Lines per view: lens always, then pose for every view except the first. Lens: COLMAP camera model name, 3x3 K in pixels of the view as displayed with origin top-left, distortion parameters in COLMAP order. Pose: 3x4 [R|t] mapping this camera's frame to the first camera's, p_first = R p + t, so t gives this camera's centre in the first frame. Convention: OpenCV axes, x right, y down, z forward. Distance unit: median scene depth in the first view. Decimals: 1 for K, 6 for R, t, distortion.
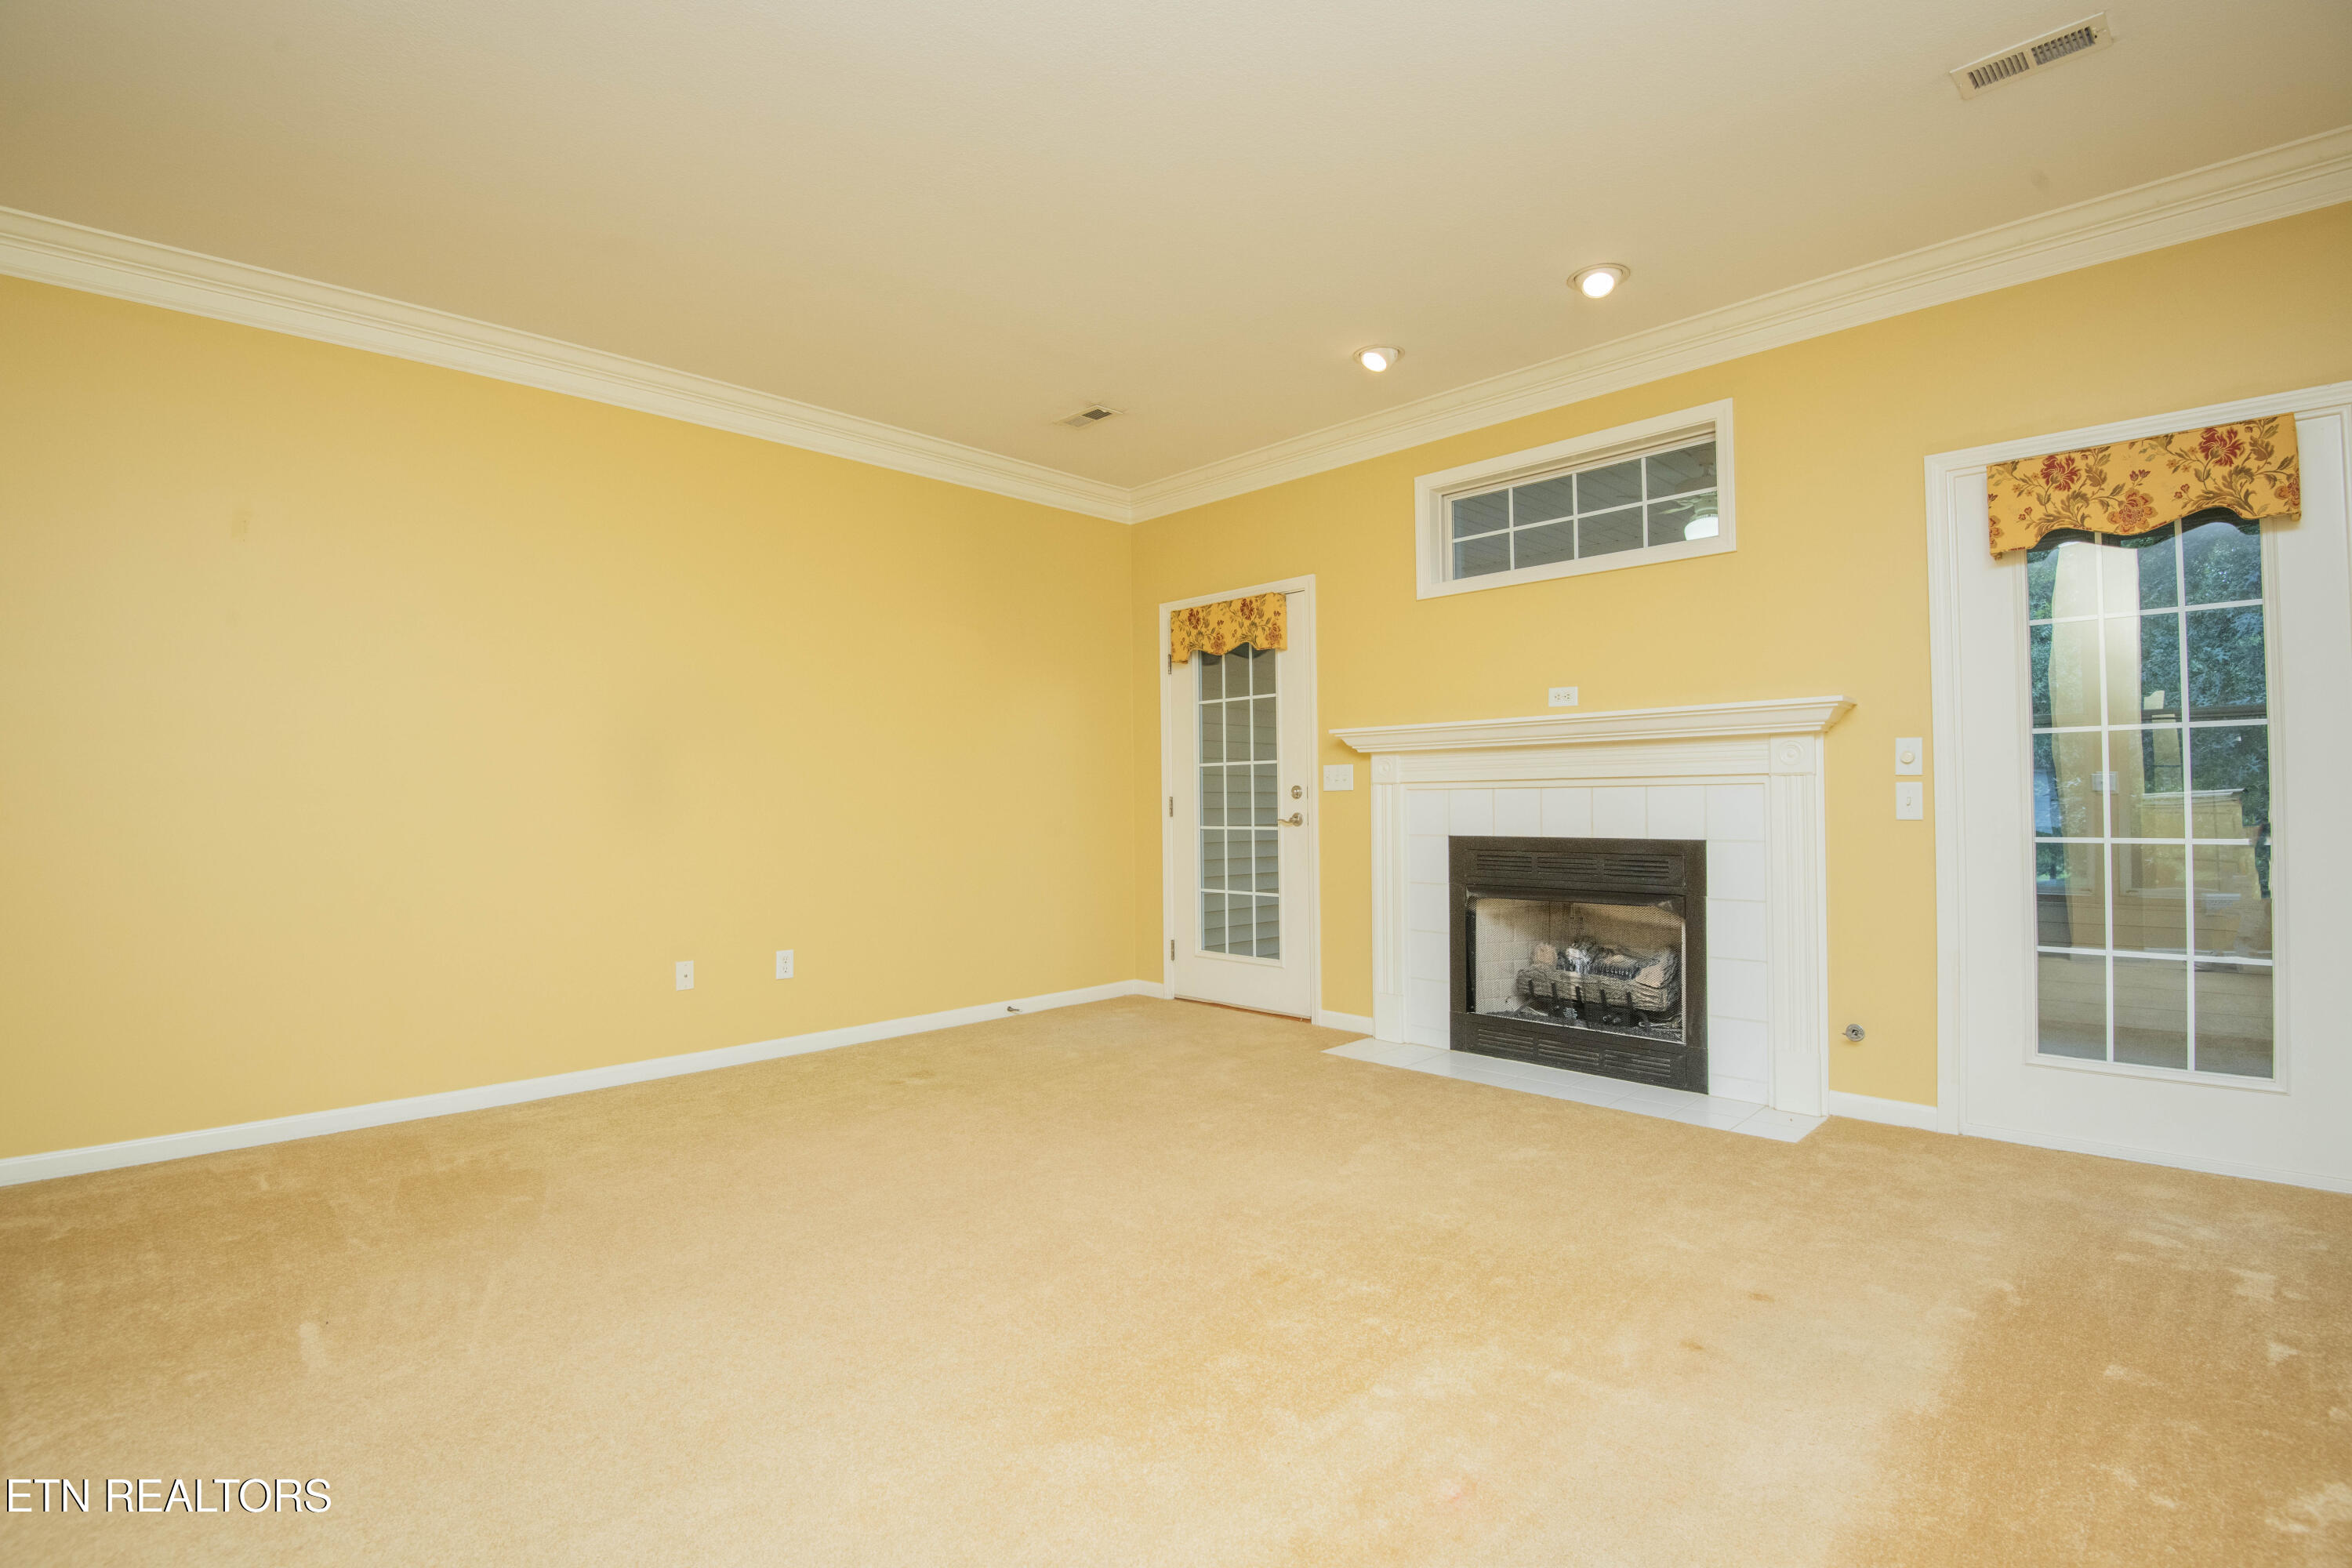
lens RADIAL K [[1100.1, 0, 1158.4], [0, 1100.1, 782.4], [0, 0, 1]] dist [-0.016850, -0.011365]
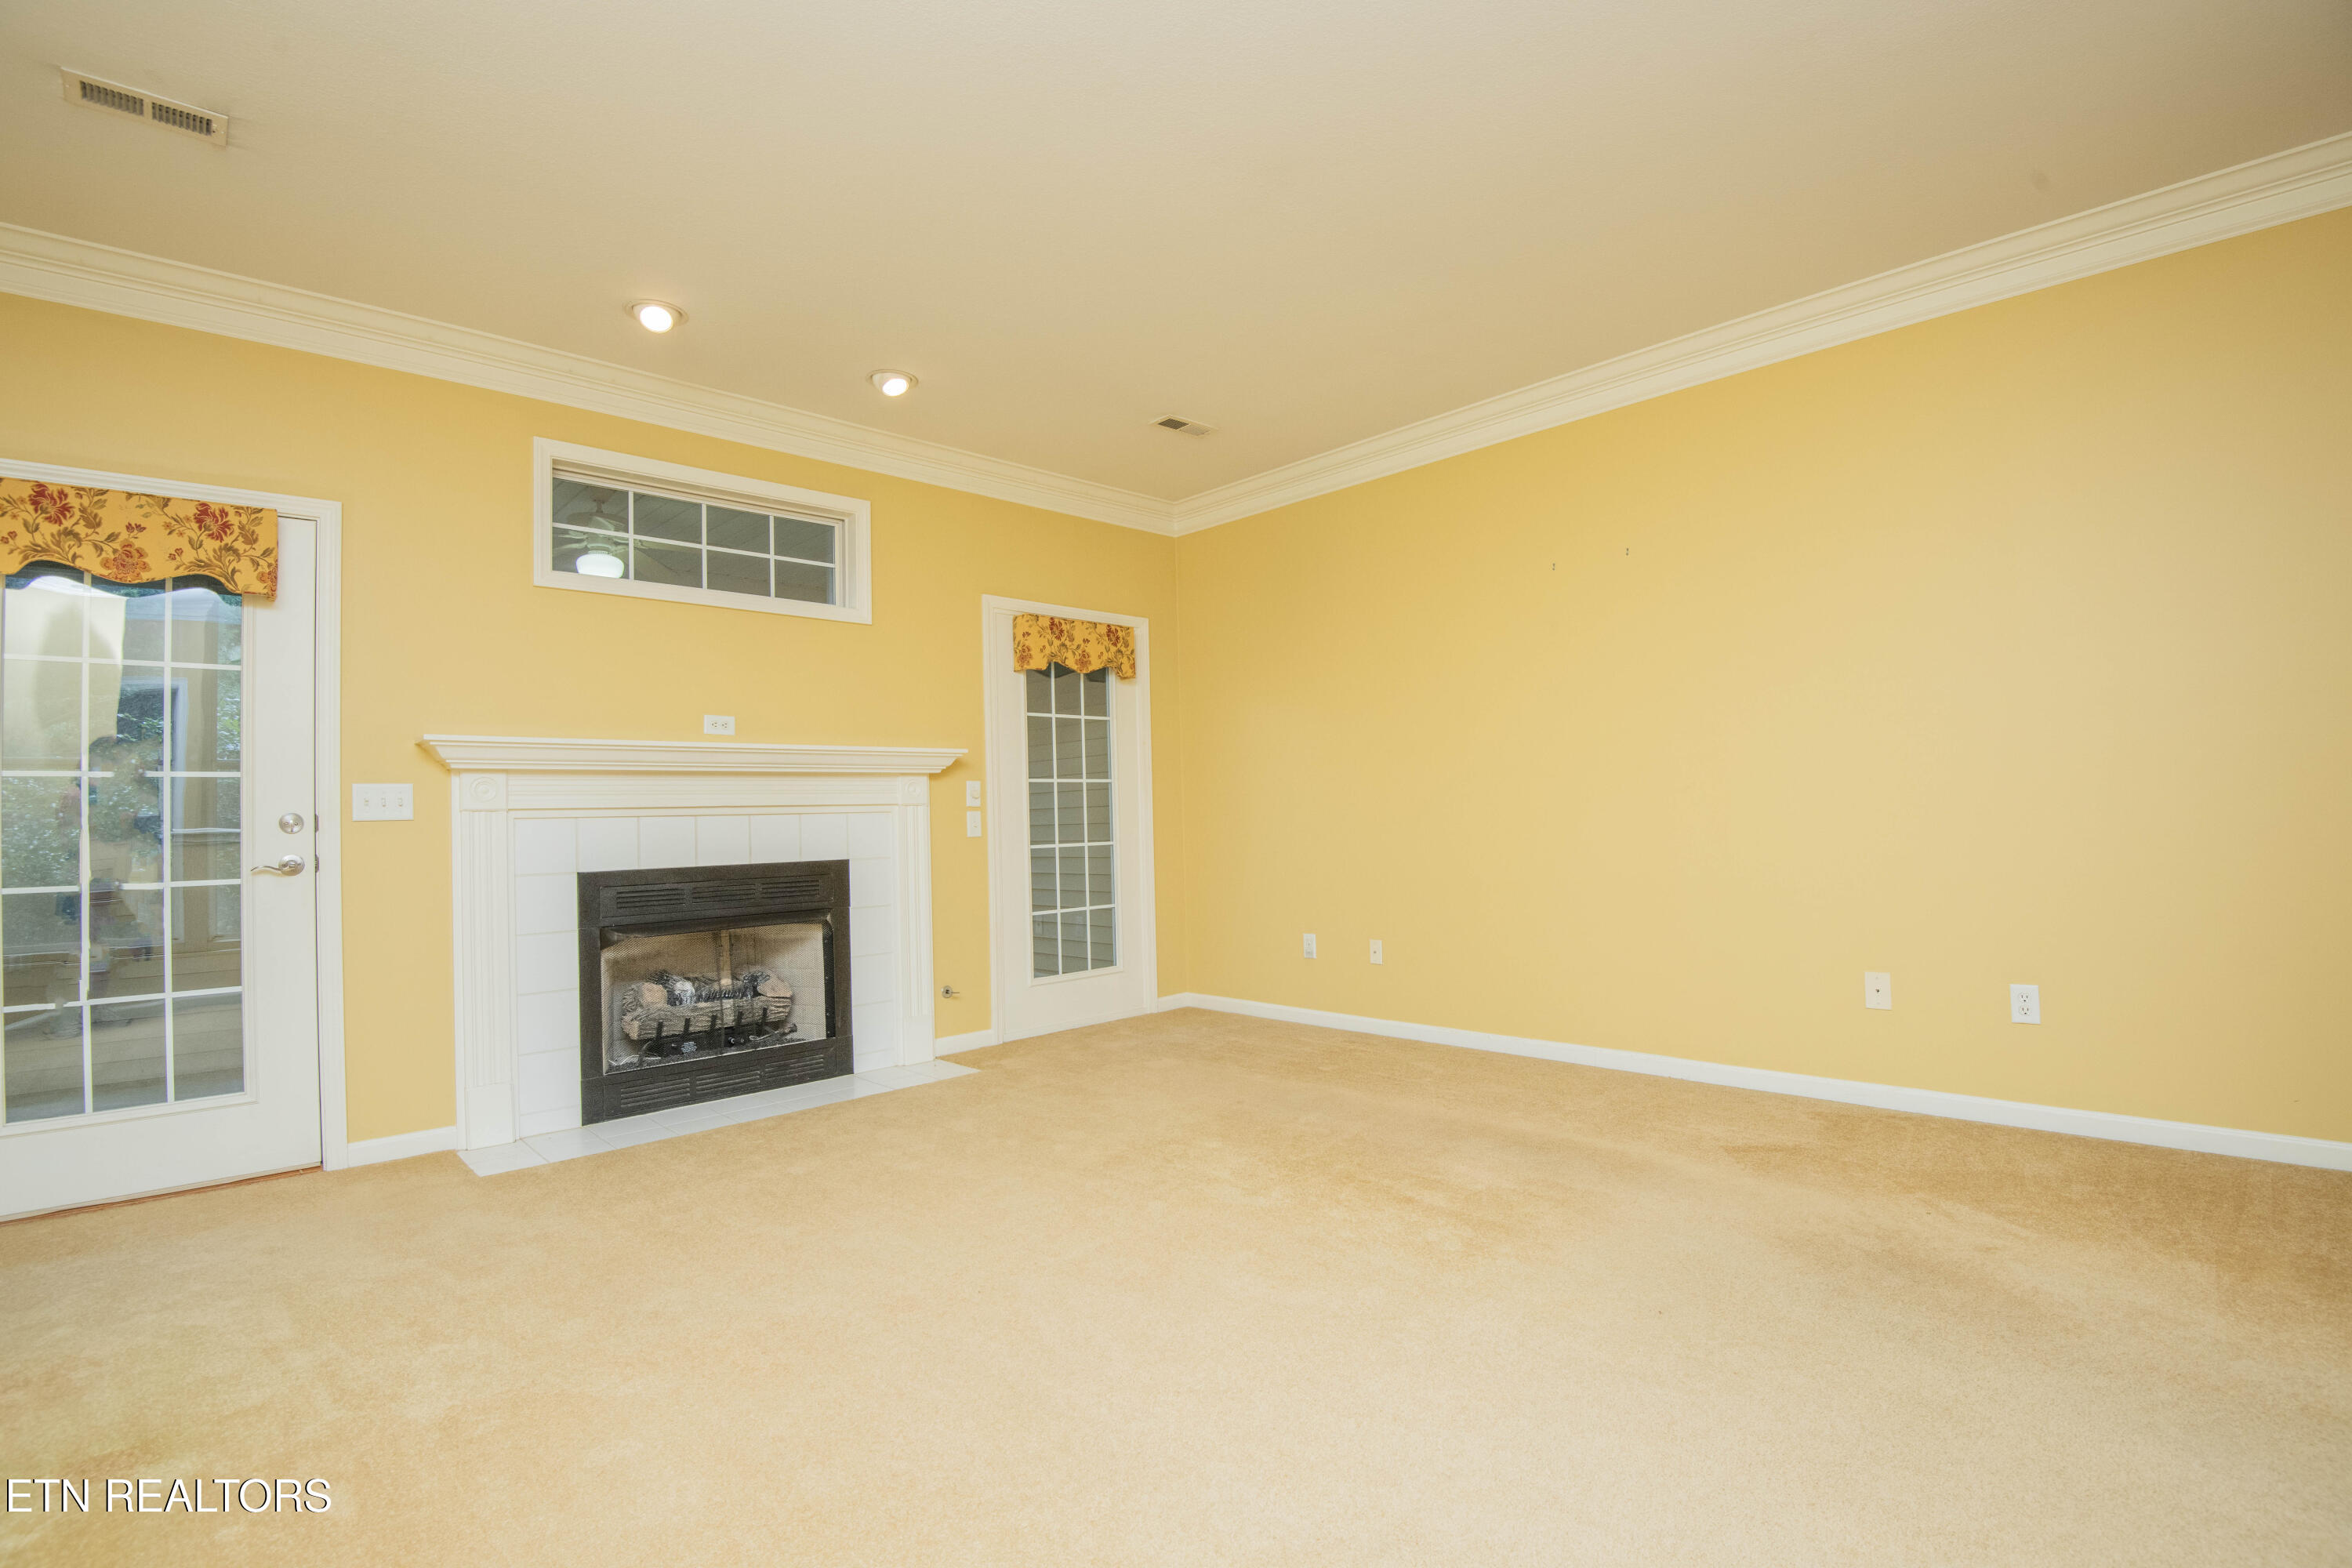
lens RADIAL K [[1100.1, 0, 1190.5], [0, 1100.1, 783.0], [0, 0, 1]] dist [-0.016850, -0.011365]
pose [[-0.004014, 0.045074, 0.998976, -0.603016], [0.012652, 0.998906, -0.045020, 0.024371], [-0.999912, 0.012458, -0.004580, 0.546606]]
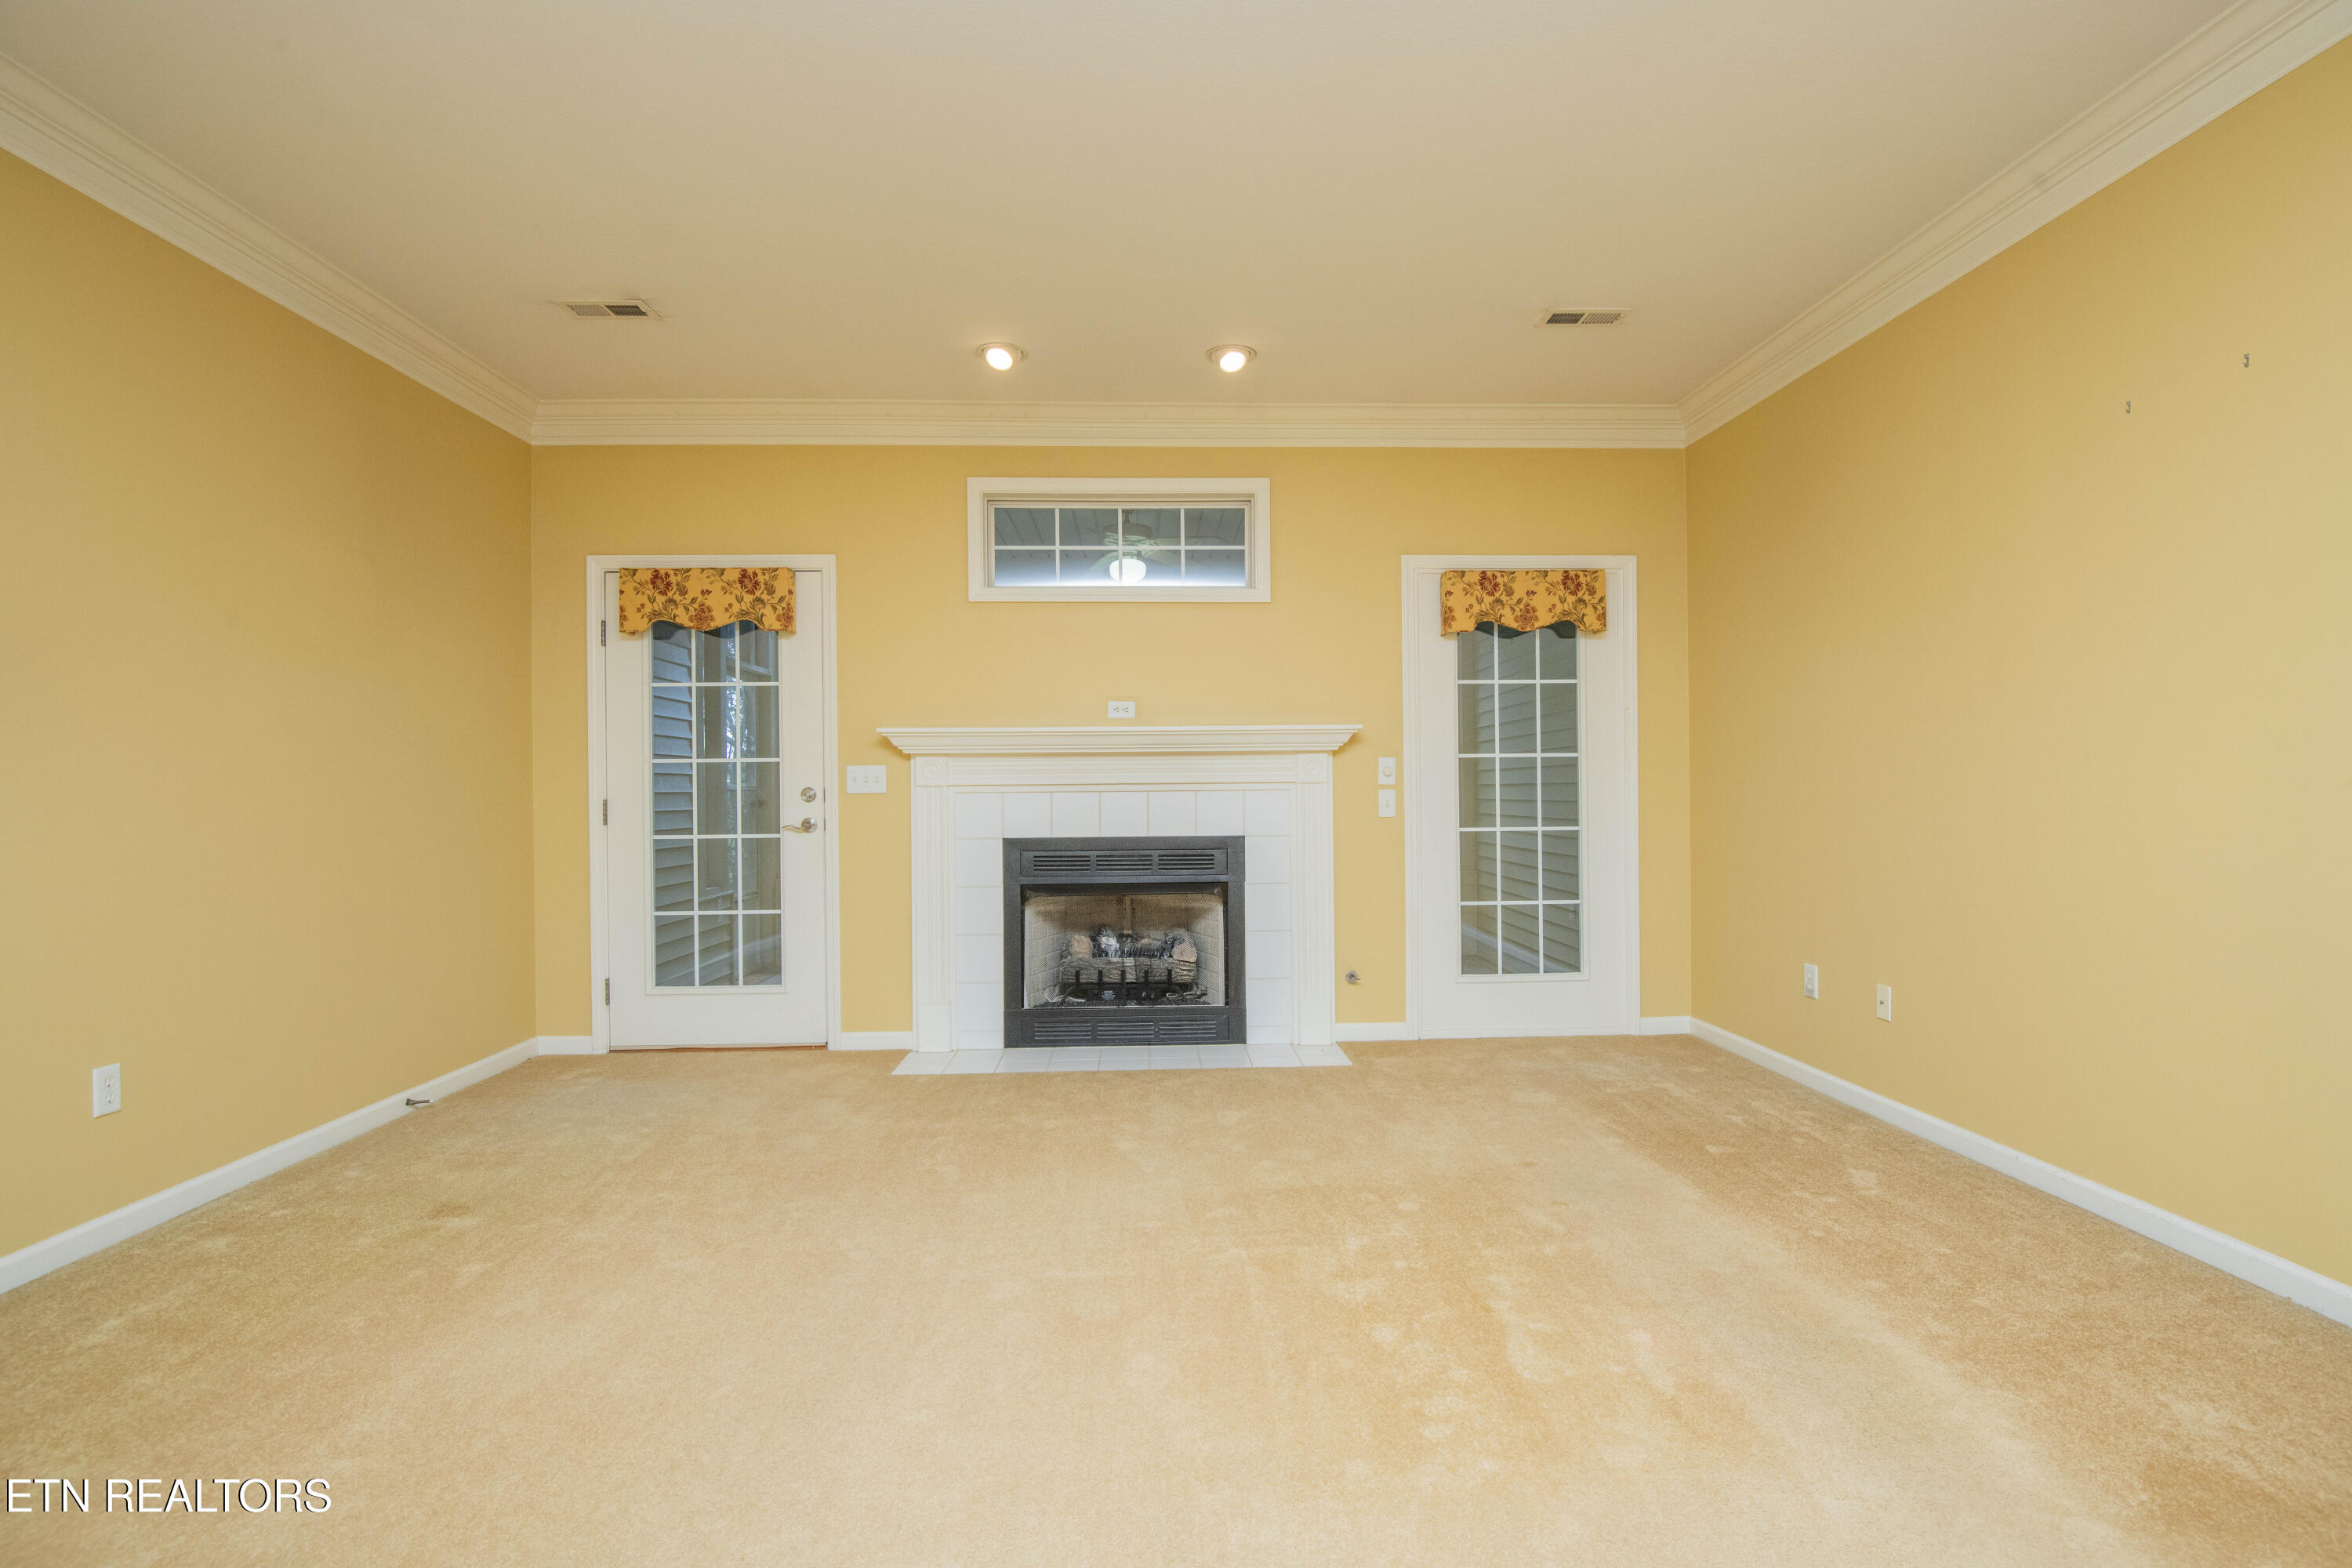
lens RADIAL K [[1100.1, 0, 1185.8], [0, 1100.1, 784.5], [0, 0, 1]] dist [-0.016850, -0.011365]
pose [[0.664725, 0.007695, 0.747049, -0.394550], [-0.011093, 0.999938, -0.000430, -0.002665], [-0.747006, -0.008001, 0.664769, 0.204583]]
